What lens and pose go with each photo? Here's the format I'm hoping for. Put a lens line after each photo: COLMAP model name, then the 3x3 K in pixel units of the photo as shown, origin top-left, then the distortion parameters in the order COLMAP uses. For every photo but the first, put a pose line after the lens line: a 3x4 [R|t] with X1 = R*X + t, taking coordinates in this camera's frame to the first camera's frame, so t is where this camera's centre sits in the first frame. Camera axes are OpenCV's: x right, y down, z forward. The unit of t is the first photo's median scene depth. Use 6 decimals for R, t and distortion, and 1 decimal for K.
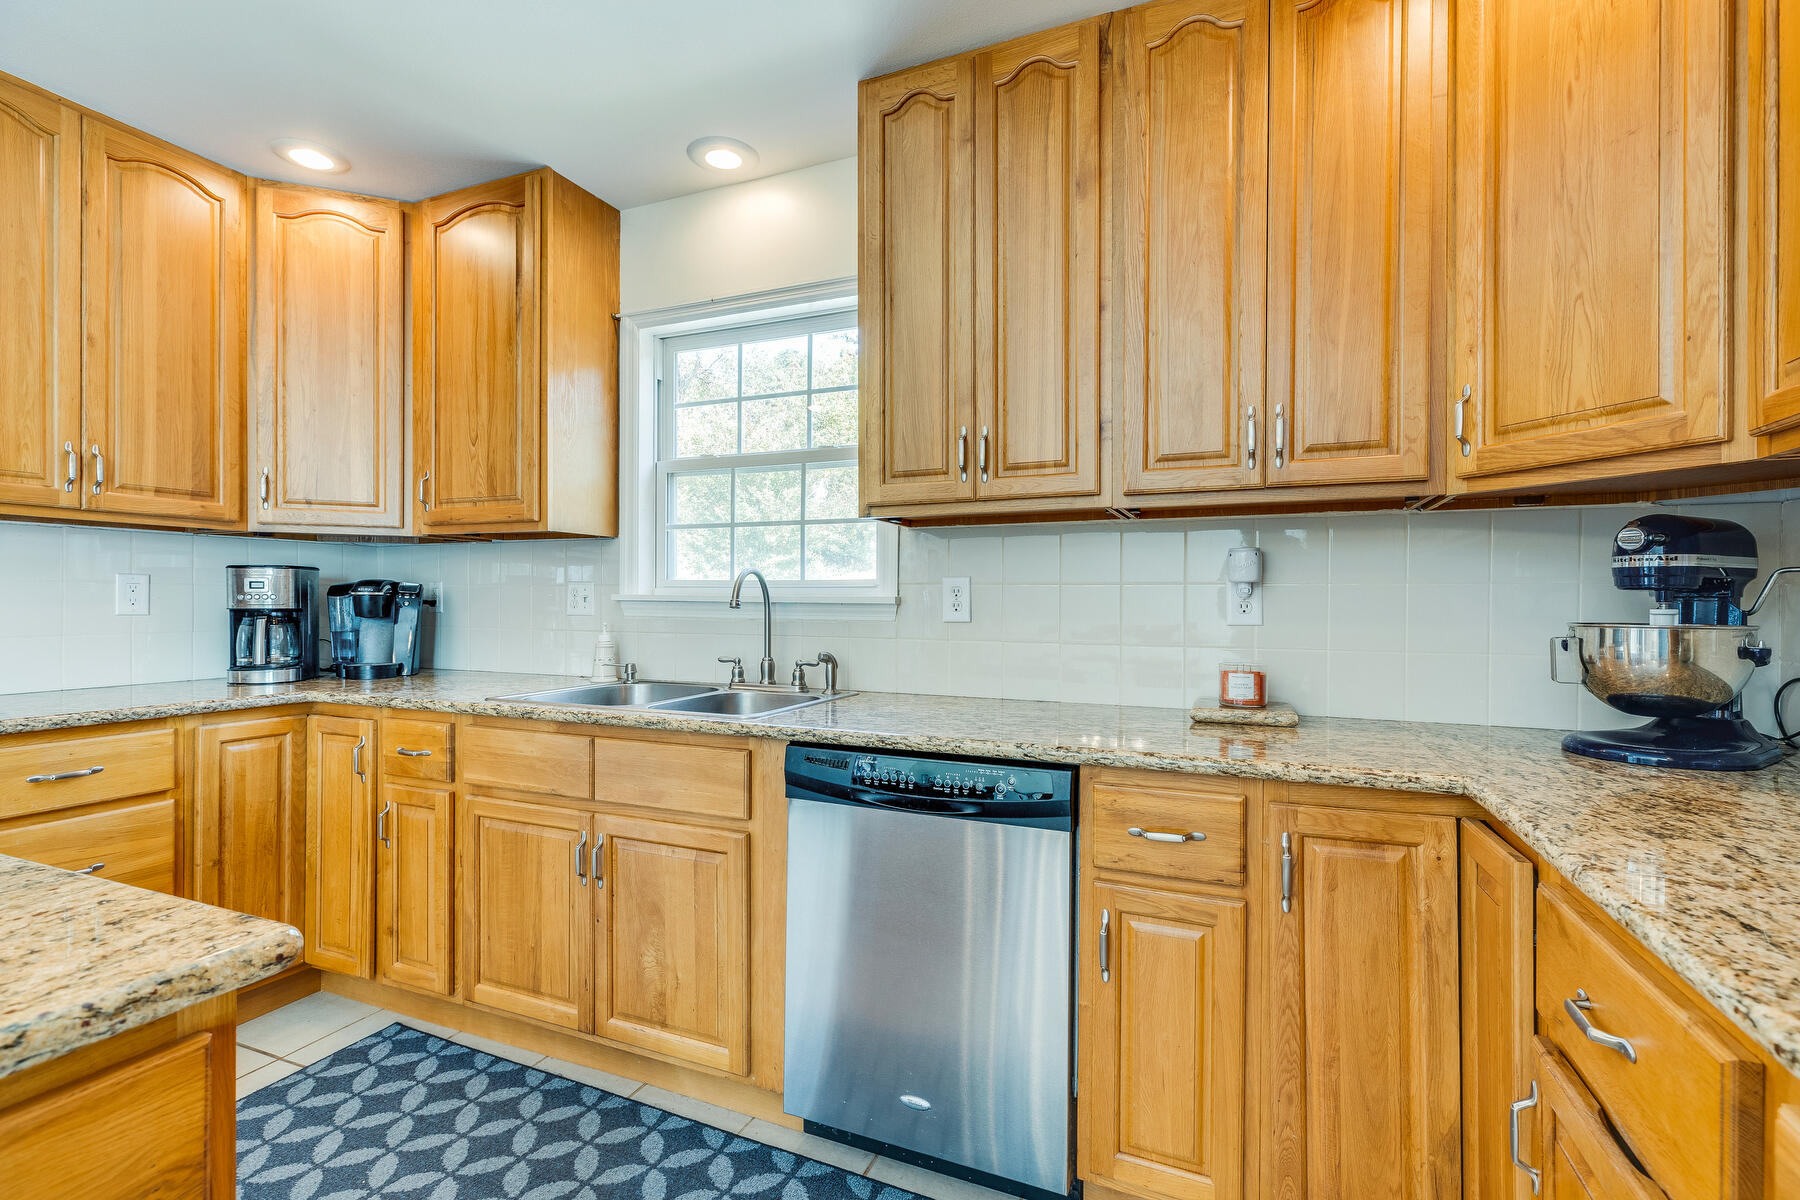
lens RADIAL K [[813.7, 0, 904.3], [0, 813.7, 604.2], [0, 0, 1]] dist [0.004413, -0.001496]
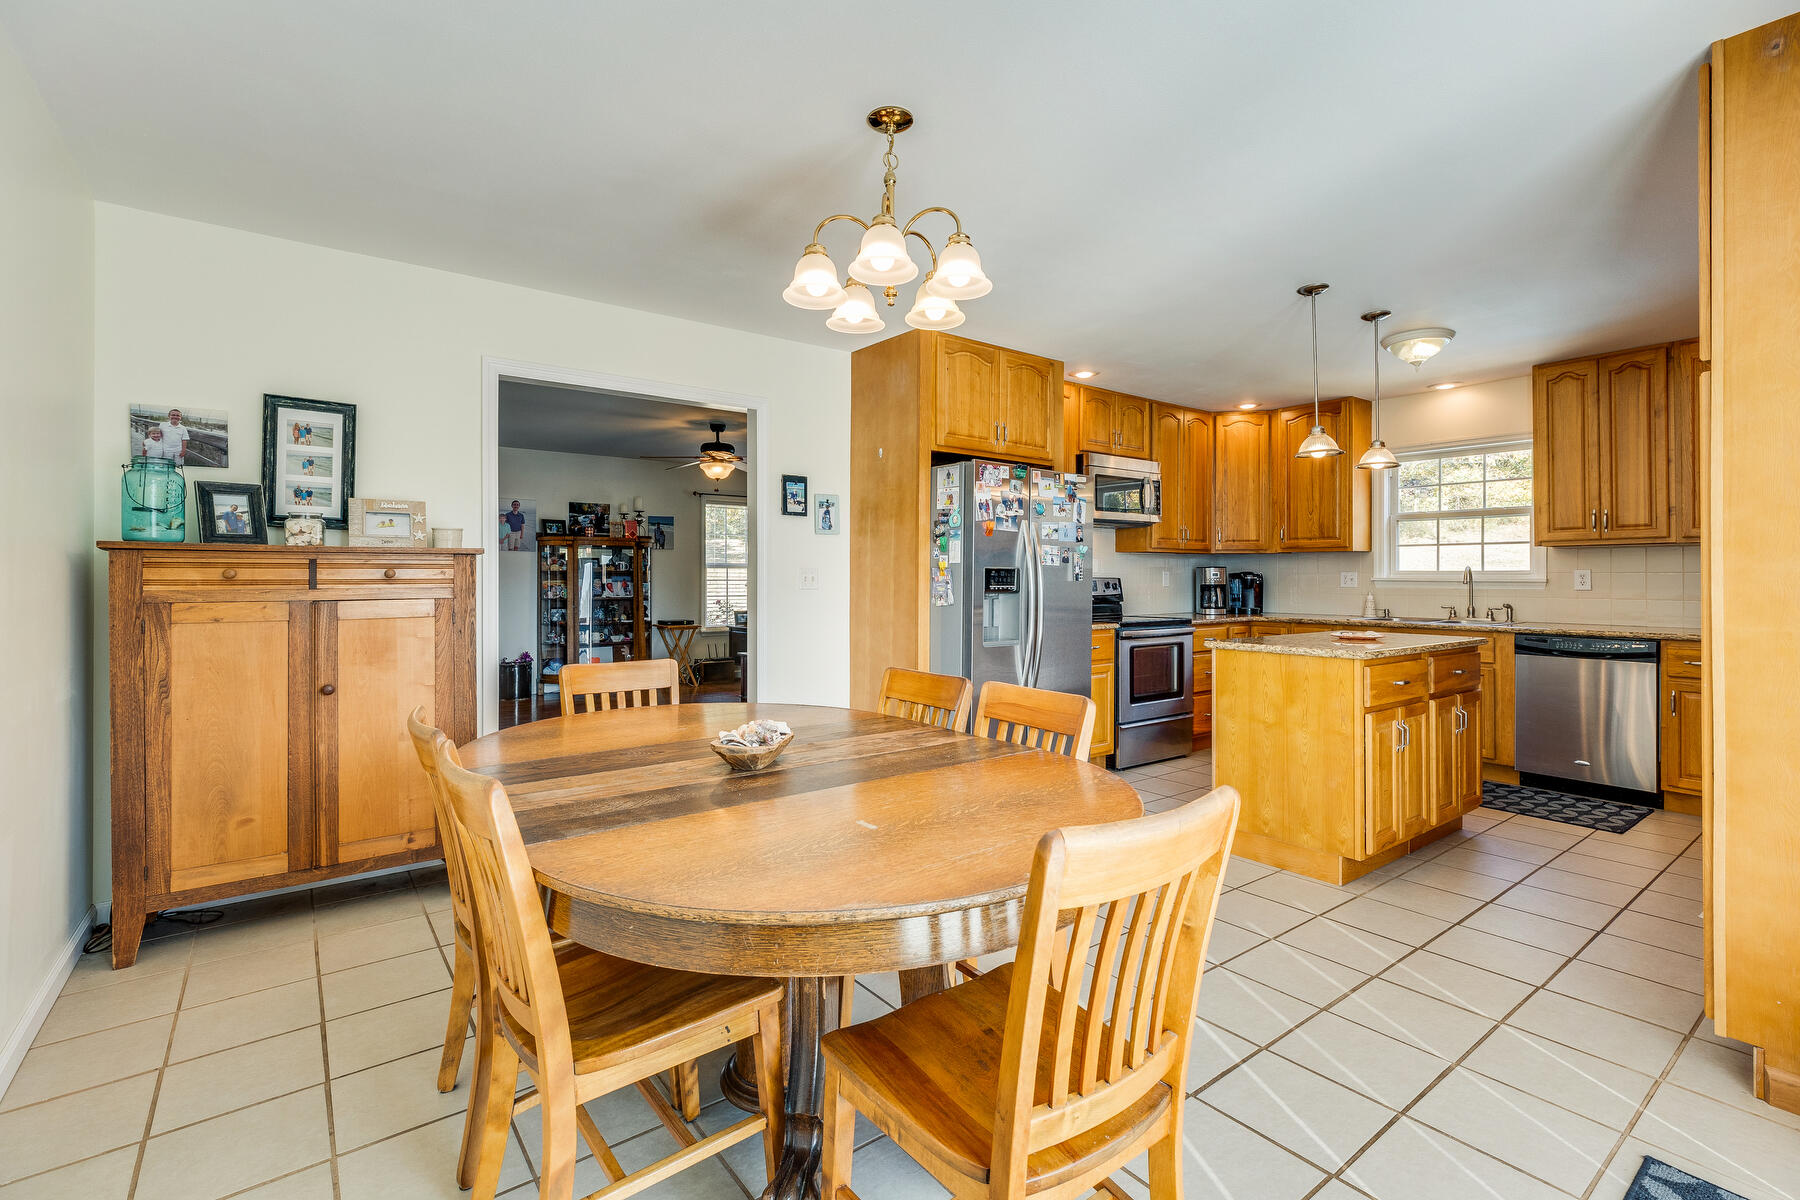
lens RADIAL K [[813.7, 0, 898.0], [0, 813.7, 573.4], [0, 0, 1]] dist [0.004413, -0.001496]
pose [[0.866403, -0.007997, -0.499282, -0.551806], [0.004087, 0.999952, -0.008923, -0.013419], [0.499329, 0.005691, 0.866394, -2.312898]]
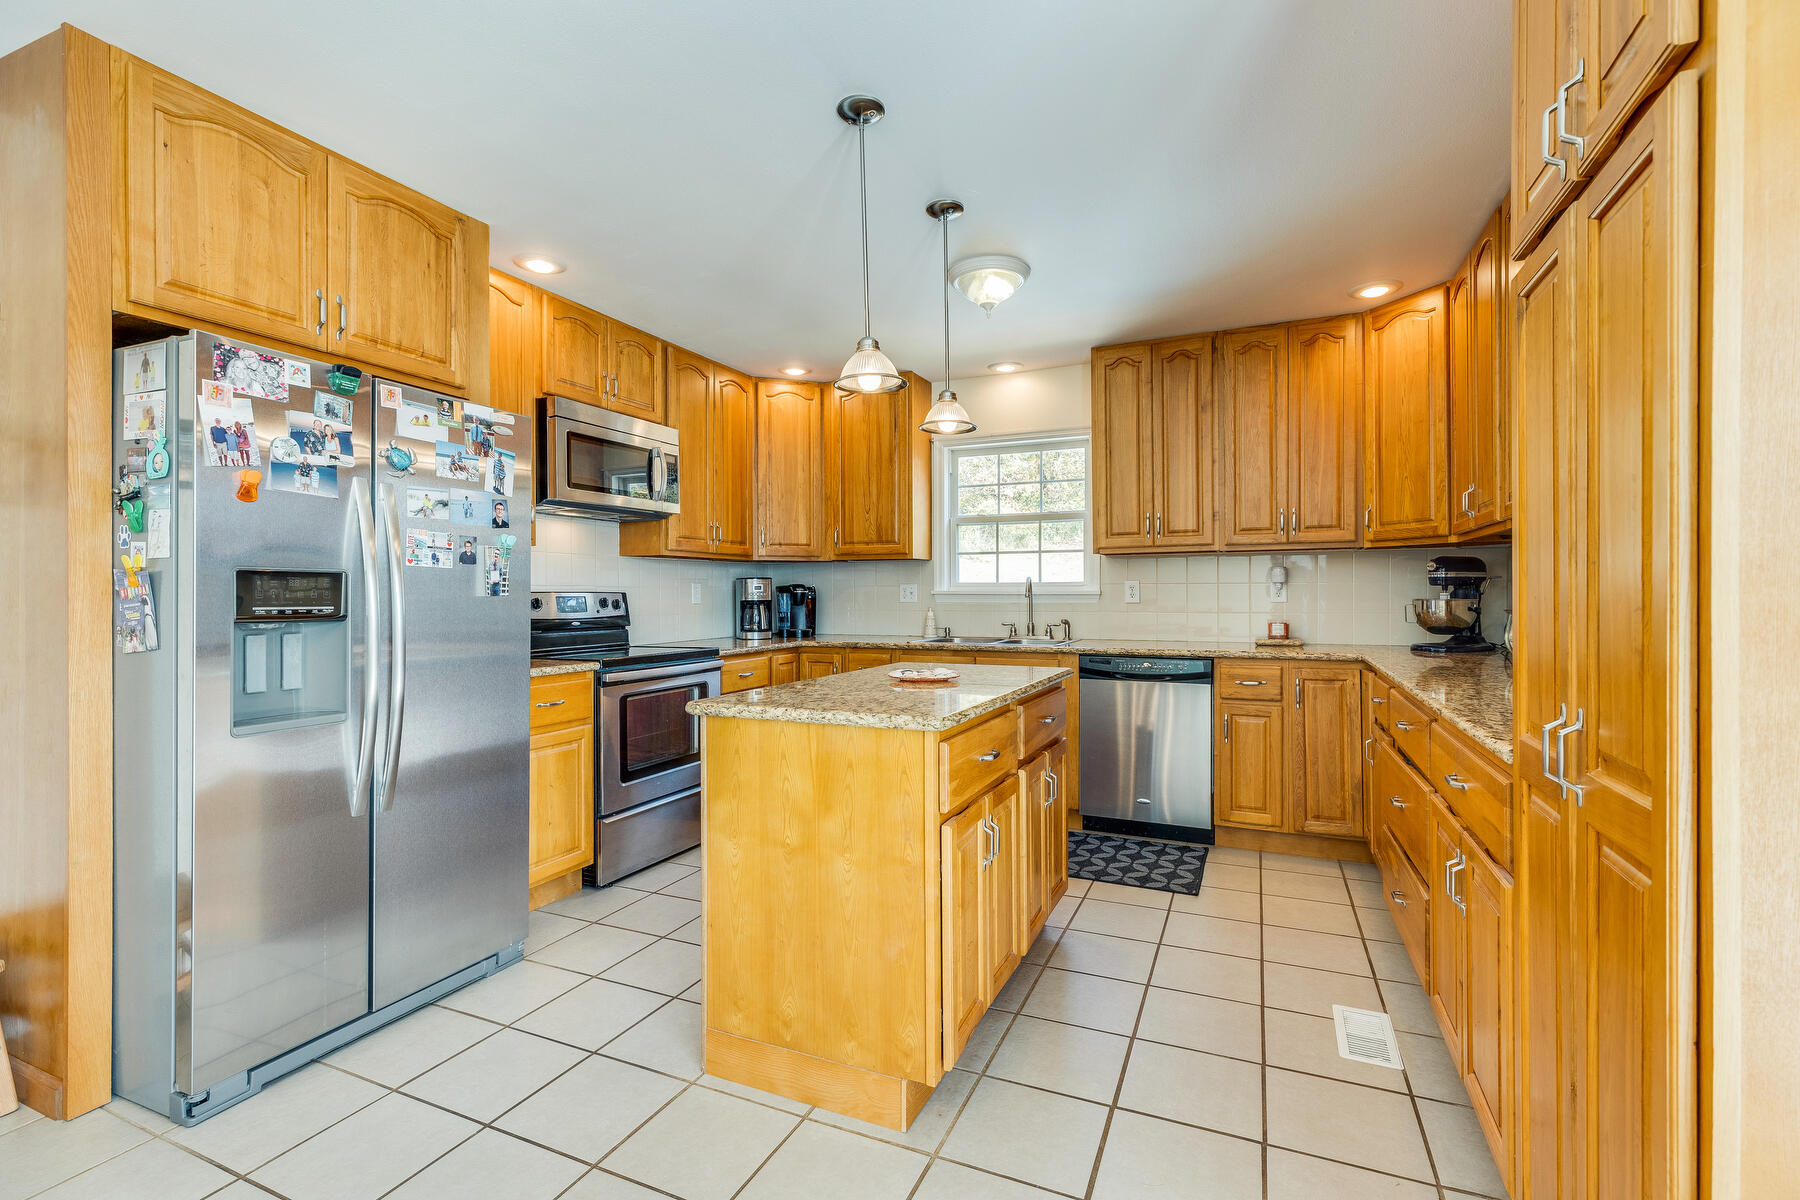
lens RADIAL K [[813.7, 0, 894.9], [0, 813.7, 597.1], [0, 0, 1]] dist [0.004413, -0.001496]
pose [[0.999528, -0.010636, -0.028820, -0.584112], [0.010729, 0.999938, 0.003062, -0.005707], [0.028785, -0.003370, 0.999580, -1.291408]]
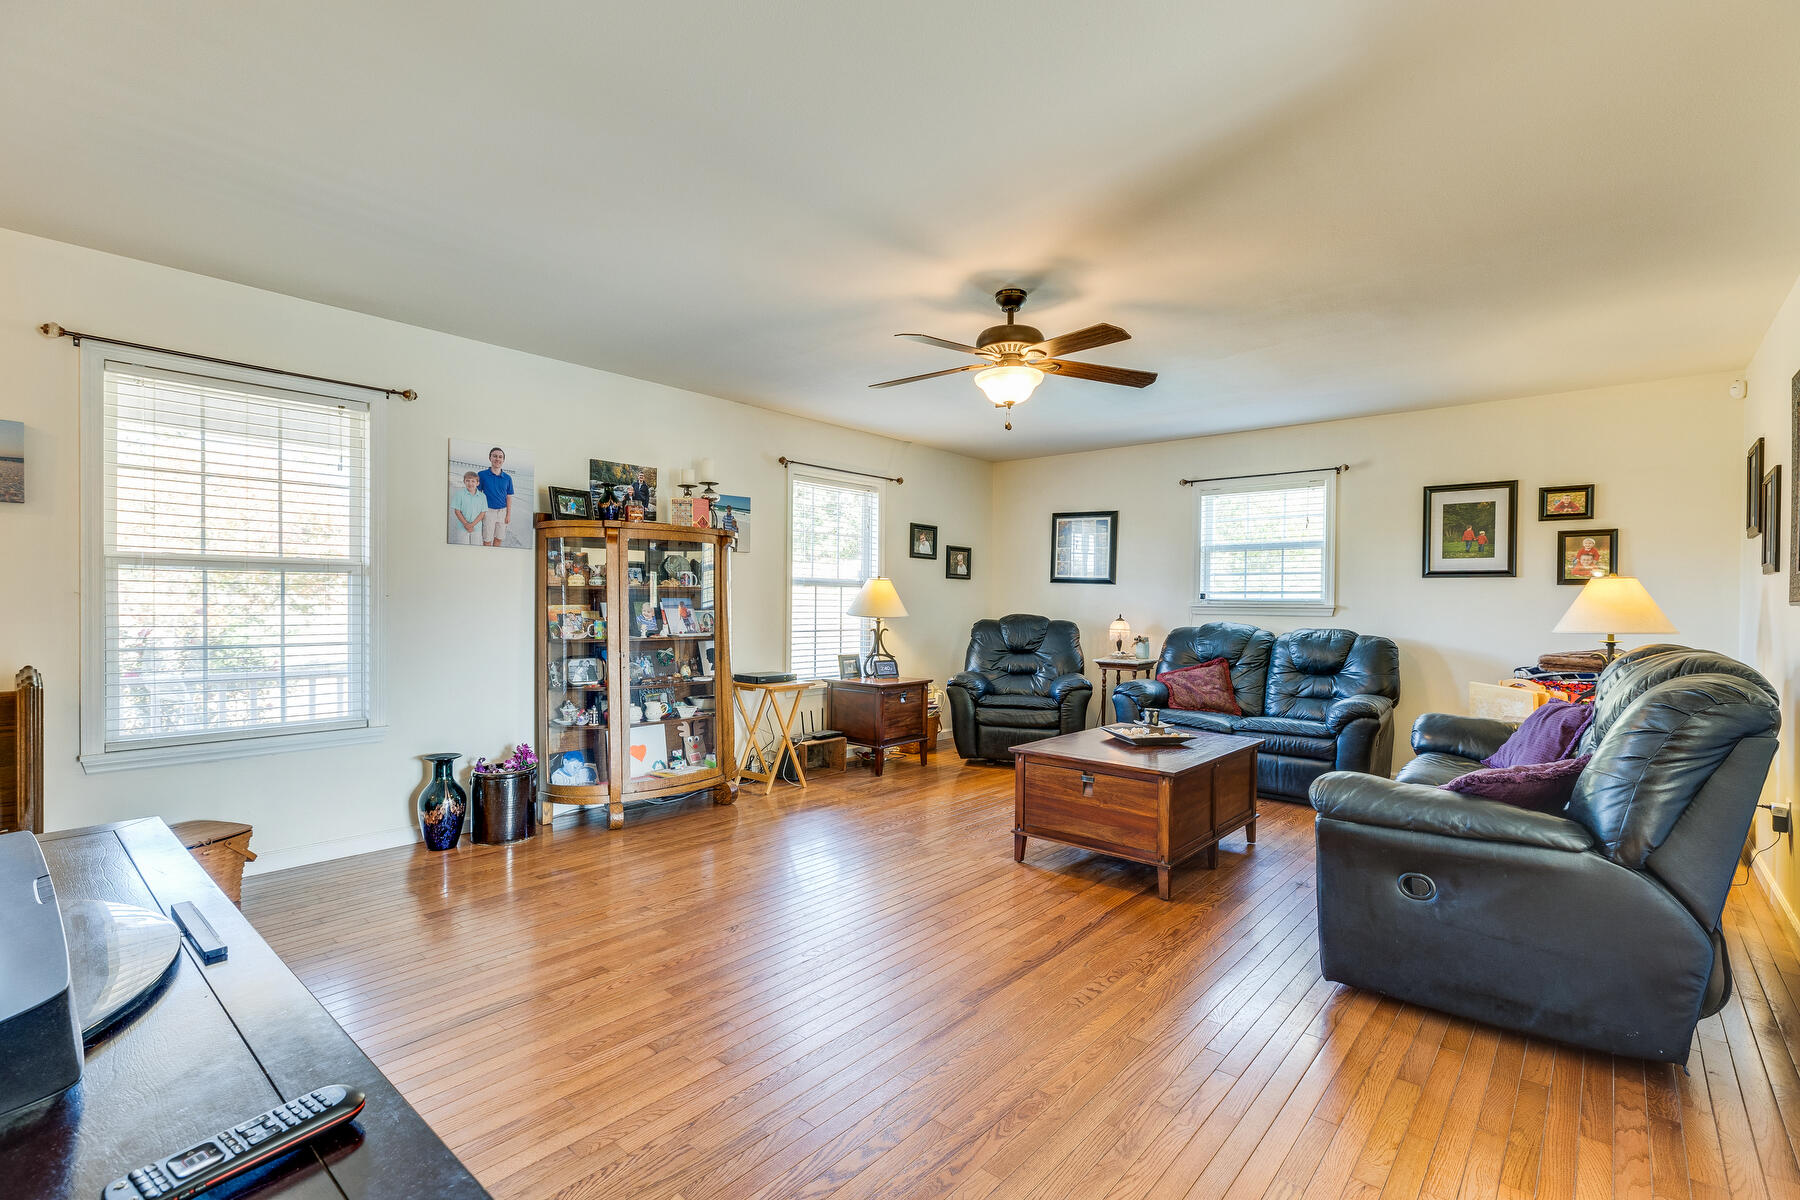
lens RADIAL K [[813.7, 0, 903.9], [0, 813.7, 605.9], [0, 0, 1]] dist [0.004413, -0.001496]
pose [[0.954850, 0.001939, -0.297083, -0.680857], [-0.001261, 0.999996, 0.002475, -0.014166], [0.297087, -0.001988, 0.954848, -2.257207]]
